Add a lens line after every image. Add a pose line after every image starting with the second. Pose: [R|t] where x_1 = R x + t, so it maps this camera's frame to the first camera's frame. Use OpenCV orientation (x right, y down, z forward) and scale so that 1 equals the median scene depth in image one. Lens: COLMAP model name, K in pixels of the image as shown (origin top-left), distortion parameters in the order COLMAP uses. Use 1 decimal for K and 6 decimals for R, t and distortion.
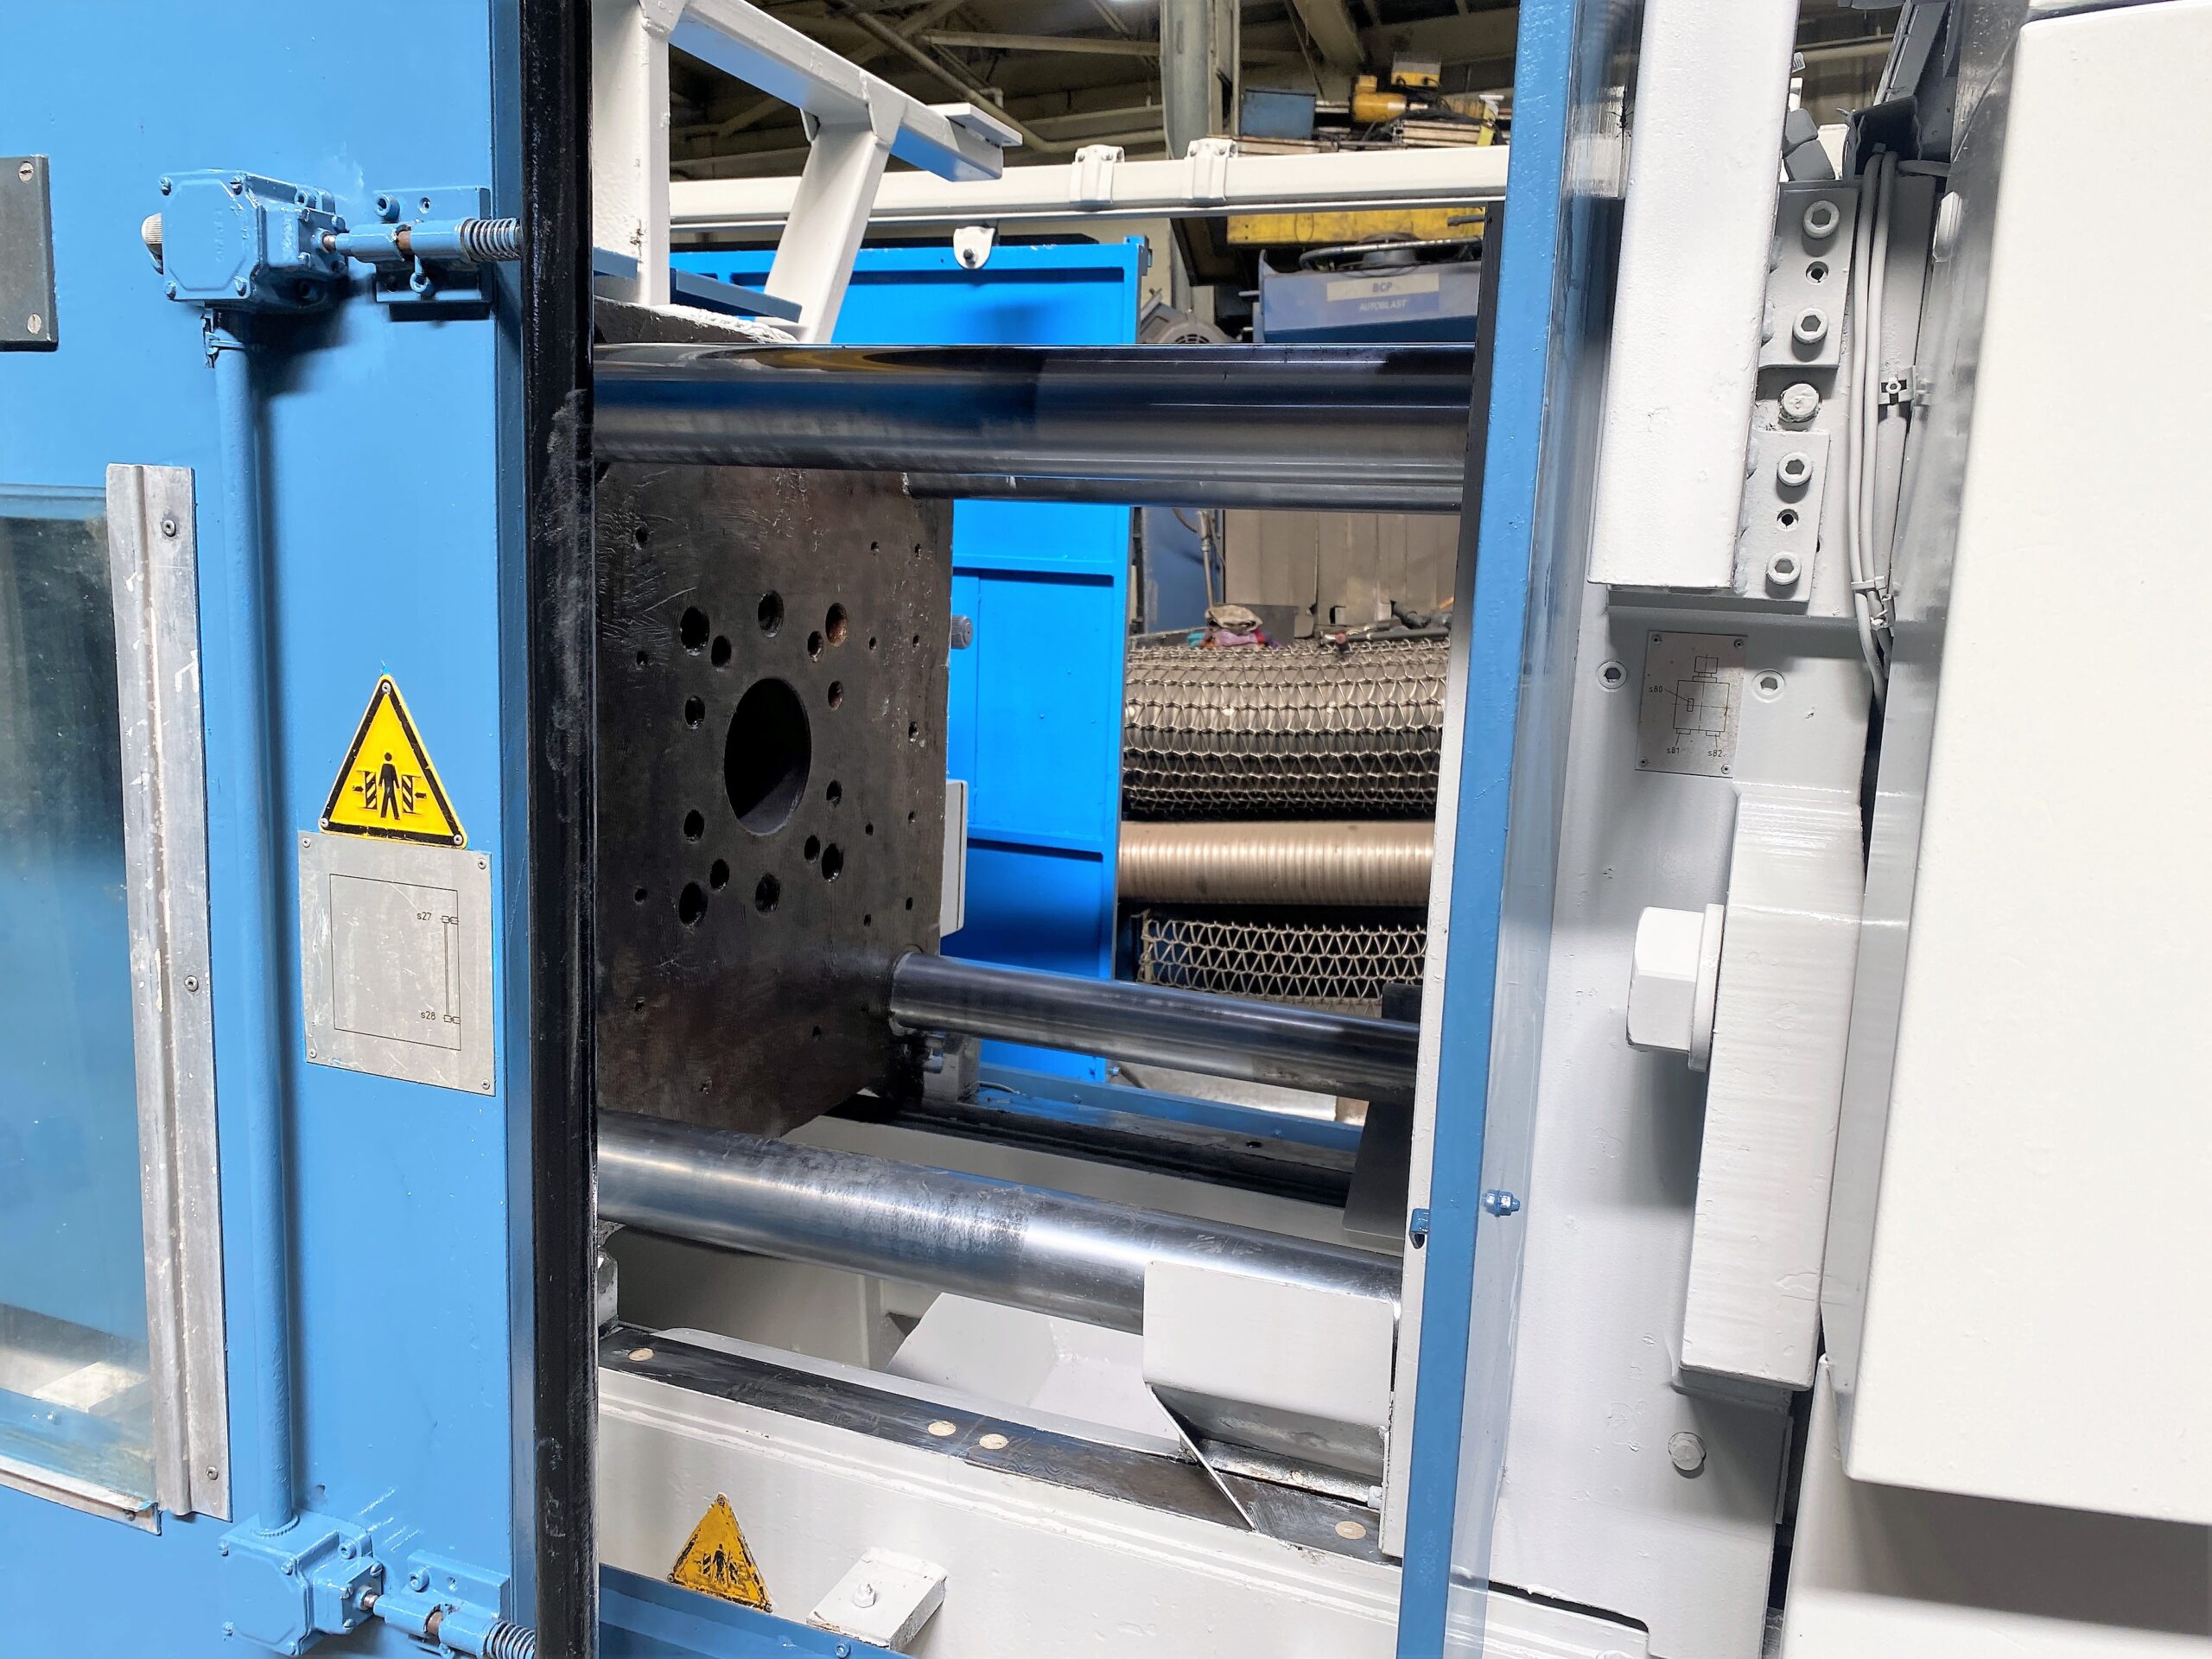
lens RADIAL K [[1658.3, 0, 1104.8], [0, 1658.3, 835.7], [0, 0, 1]] dist [0.020007, -0.032523]
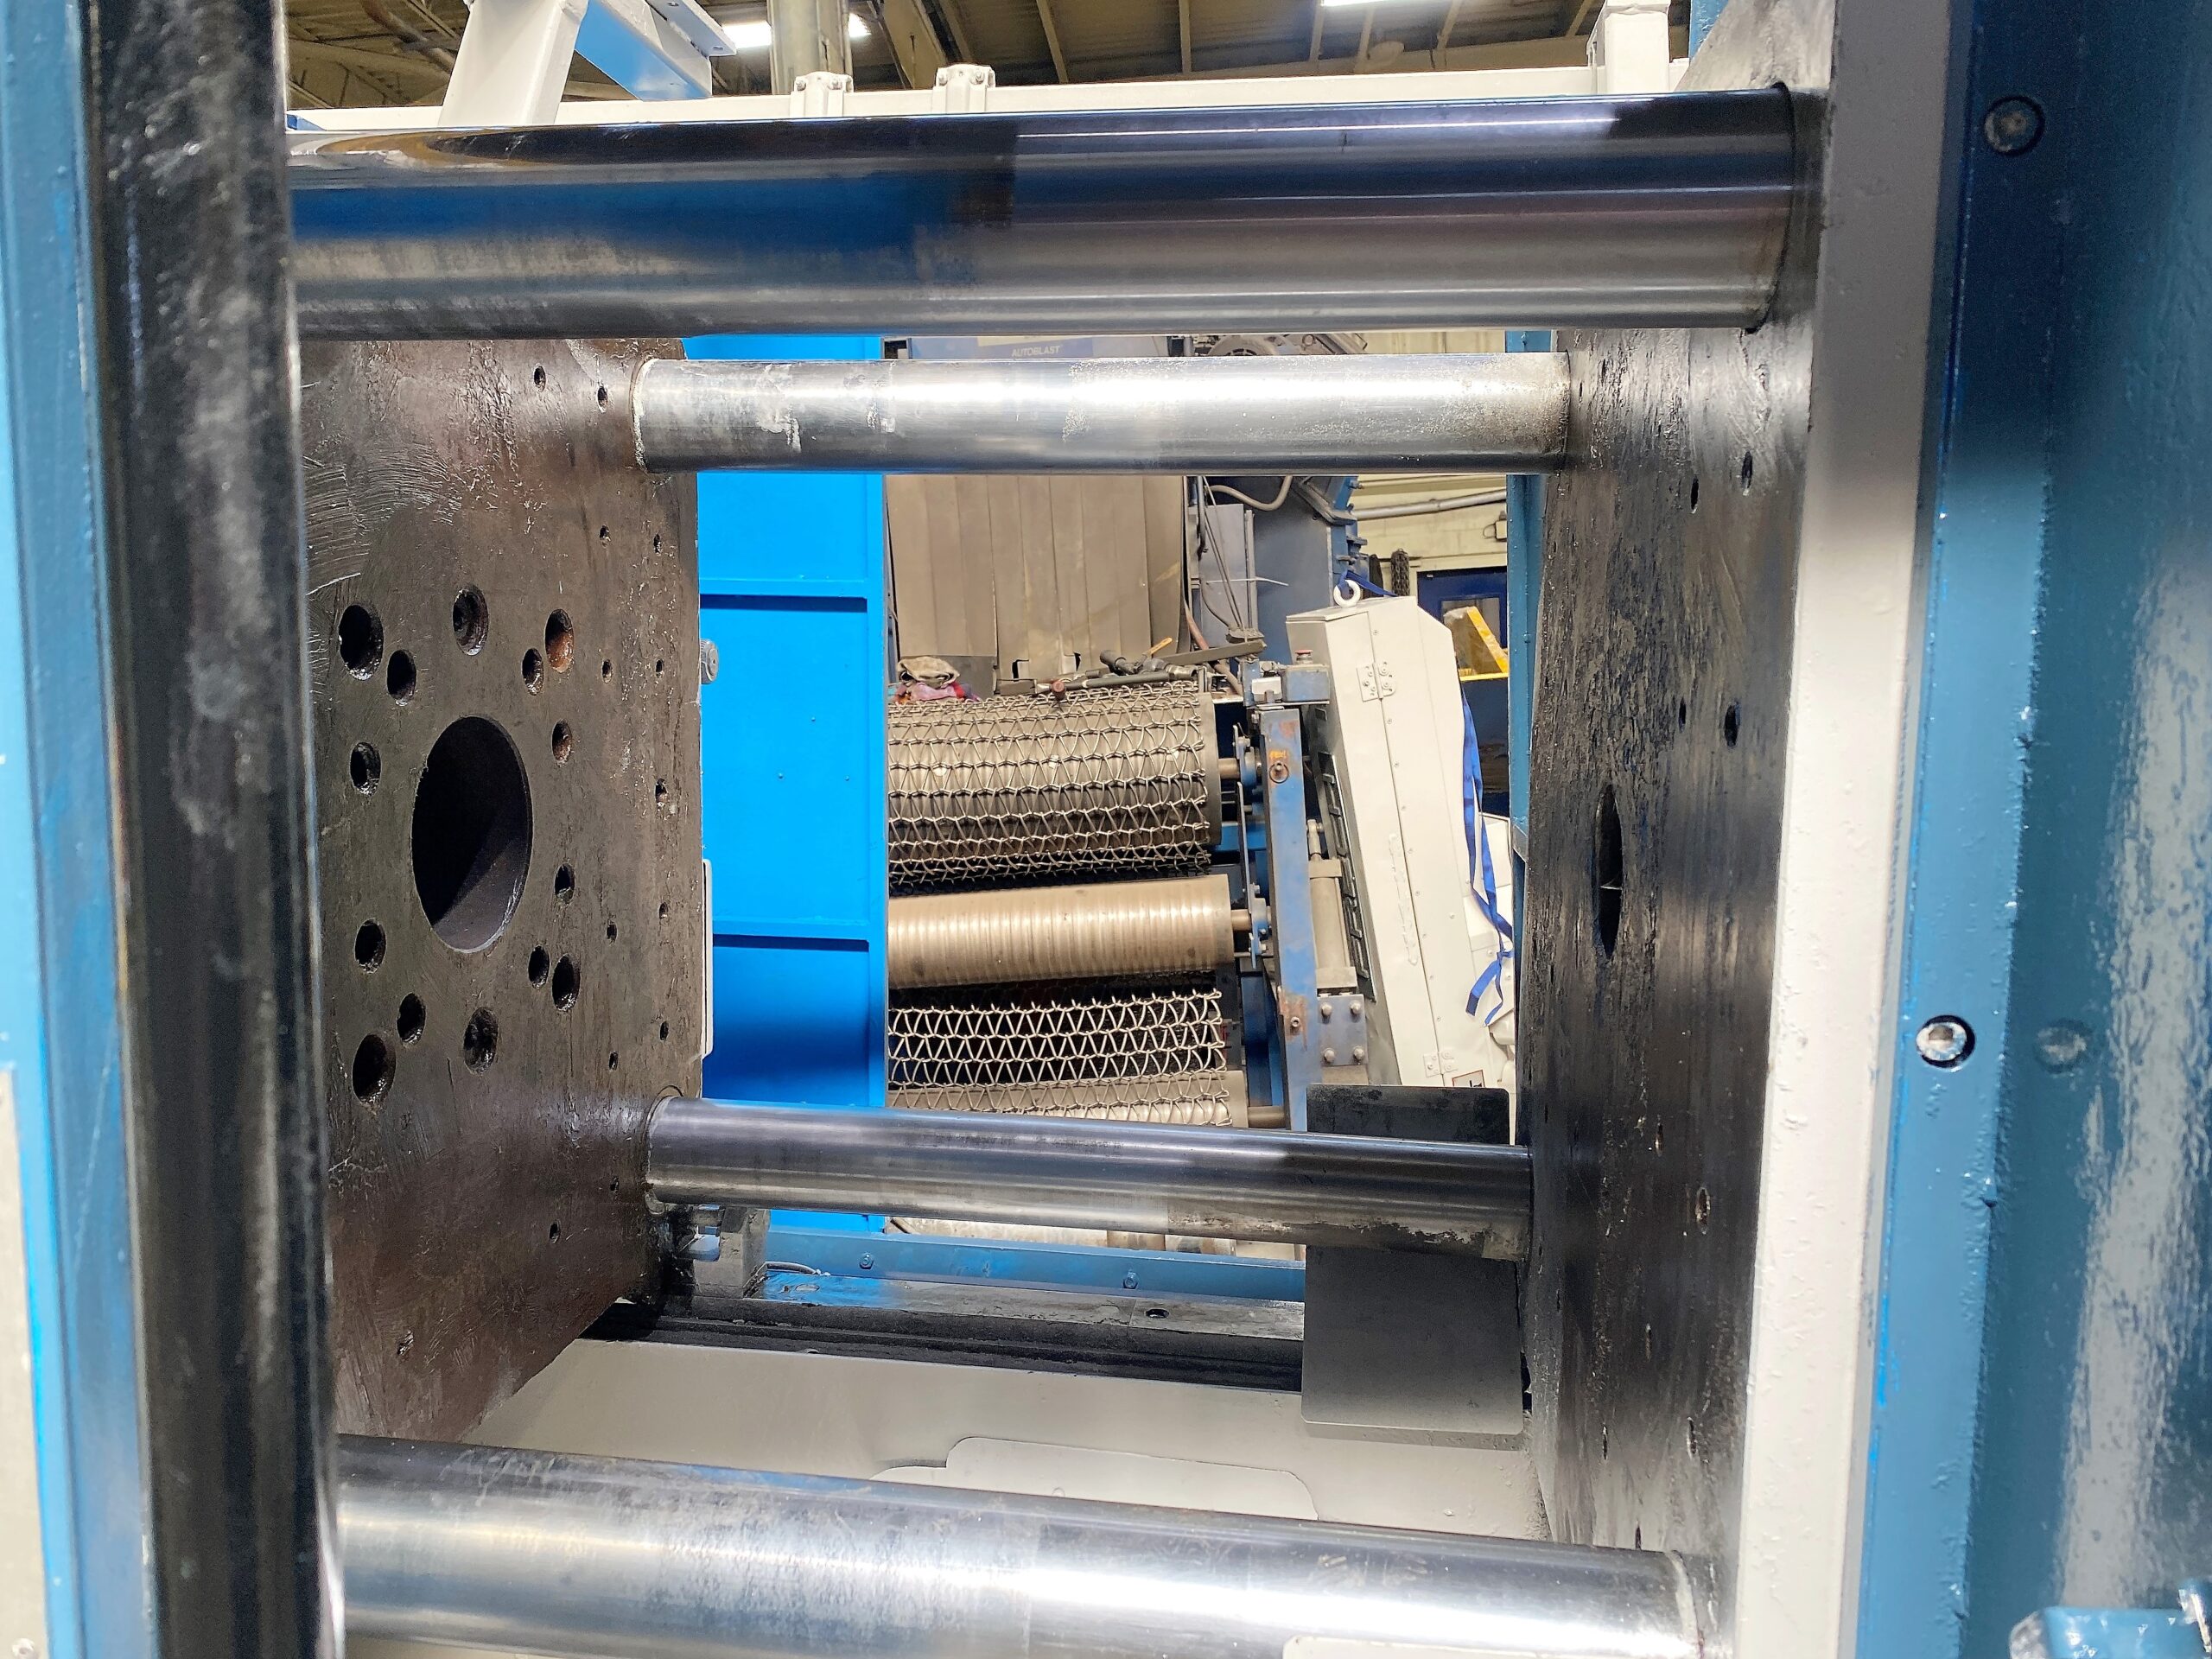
lens RADIAL K [[1658.3, 0, 1108.5], [0, 1658.3, 817.2], [0, 0, 1]] dist [0.020007, -0.032523]
pose [[0.972050, -0.051203, 0.229122, -0.093162], [0.063625, 0.996859, -0.047155, -0.005443], [-0.225988, 0.060415, 0.972255, 0.251584]]
